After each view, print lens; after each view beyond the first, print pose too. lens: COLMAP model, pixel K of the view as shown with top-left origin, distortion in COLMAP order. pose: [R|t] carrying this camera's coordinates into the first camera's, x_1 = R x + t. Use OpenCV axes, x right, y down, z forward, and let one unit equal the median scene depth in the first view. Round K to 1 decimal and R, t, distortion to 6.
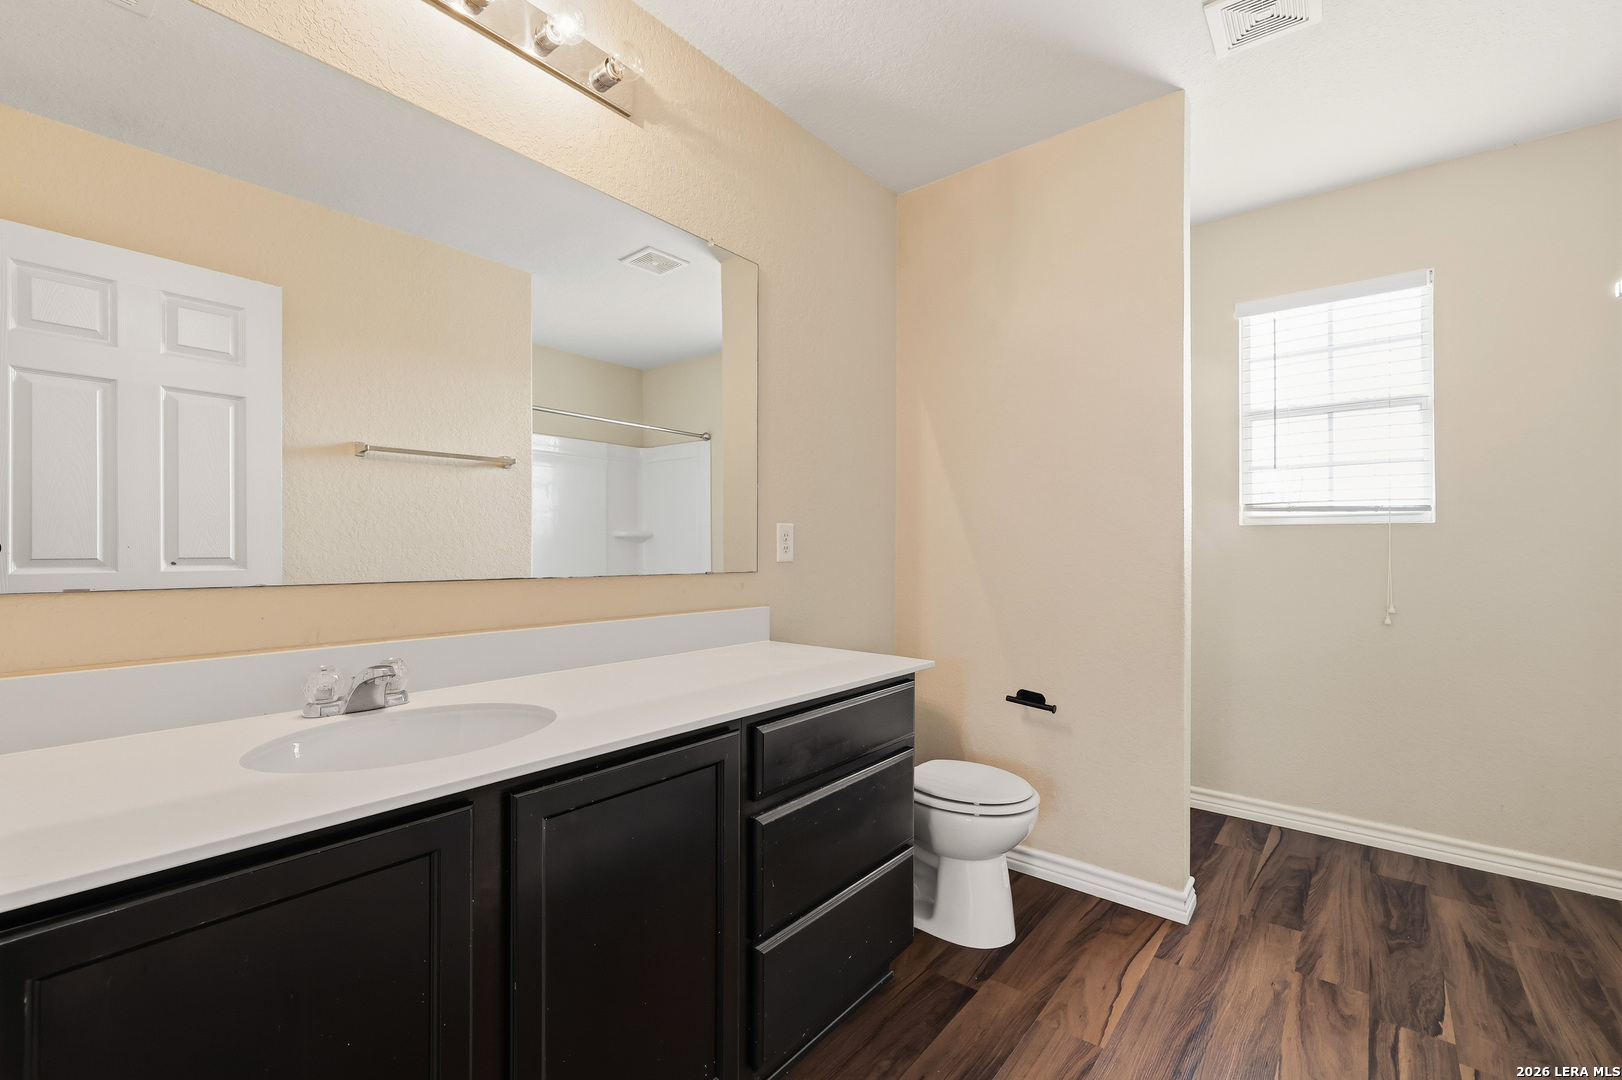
lens RADIAL K [[708.4, 0, 811.4], [0, 708.4, 547.2], [0, 0, 1]] dist [-0.003525, -0.000282]
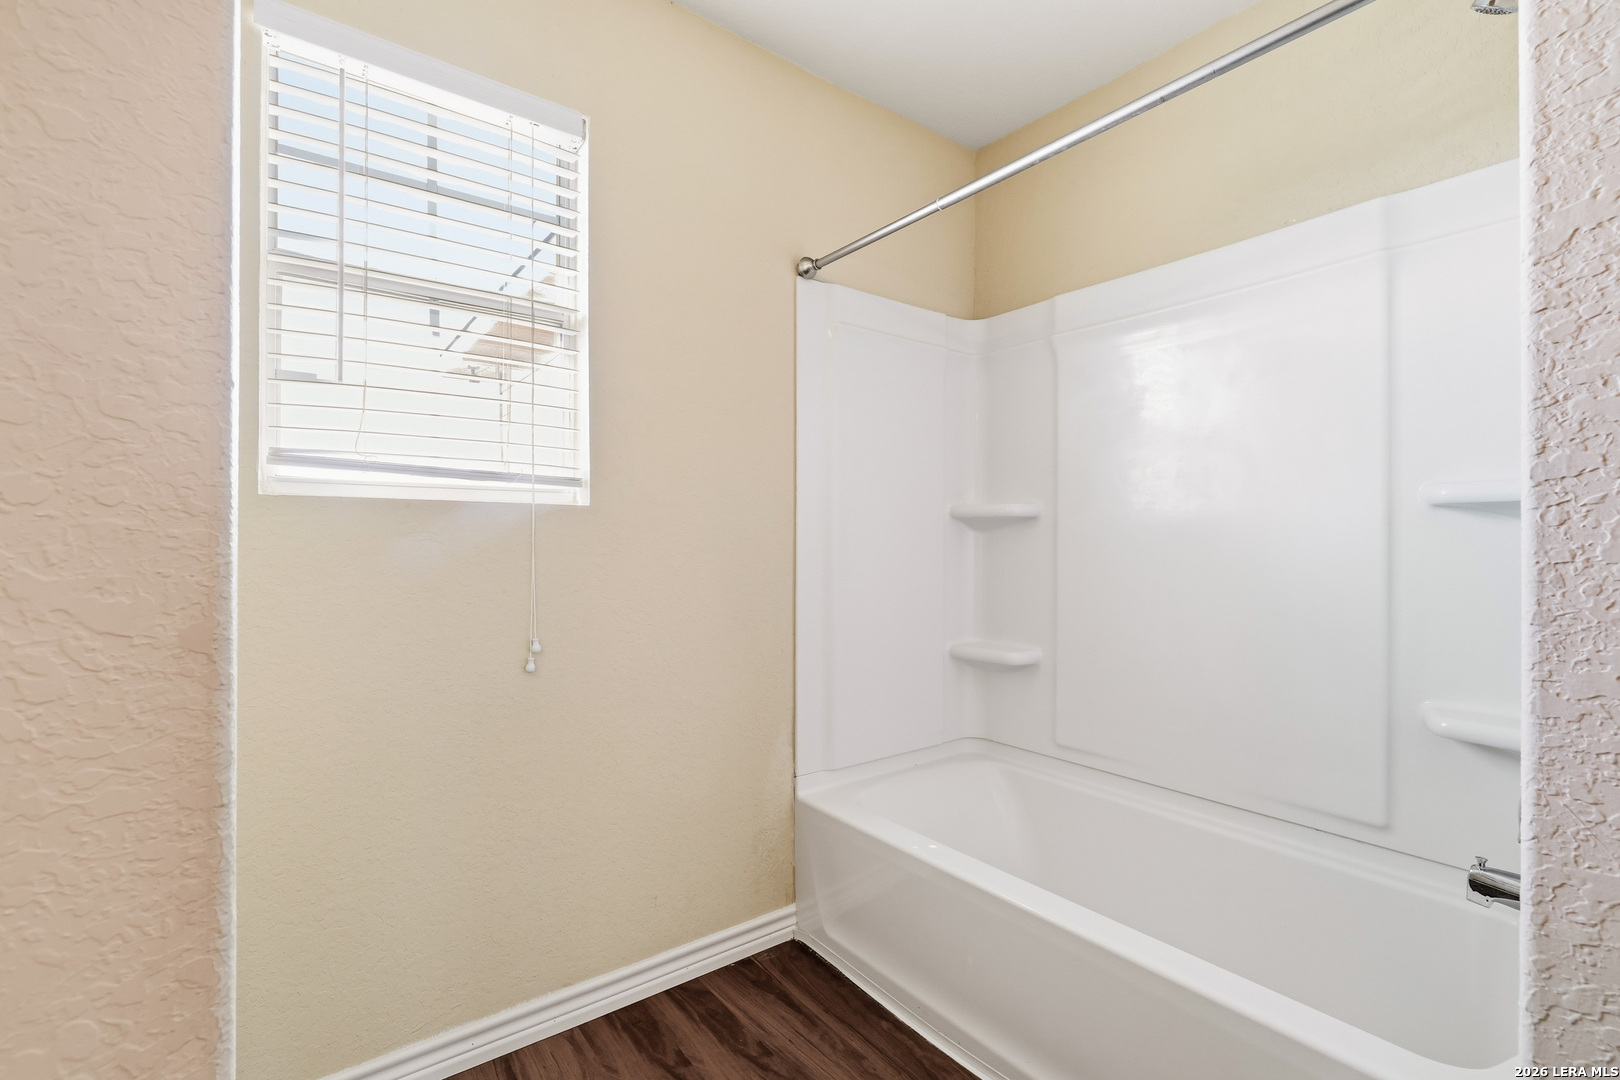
lens RADIAL K [[707.6, 0, 809.9], [0, 707.6, 541.2], [0, 0, 1]] dist [-0.003525, -0.000282]
pose [[0.236085, -0.003633, 0.971726, 0.286557], [-0.002989, 0.999986, 0.004465, -0.004927], [-0.971728, -0.003959, 0.236071, 0.627572]]
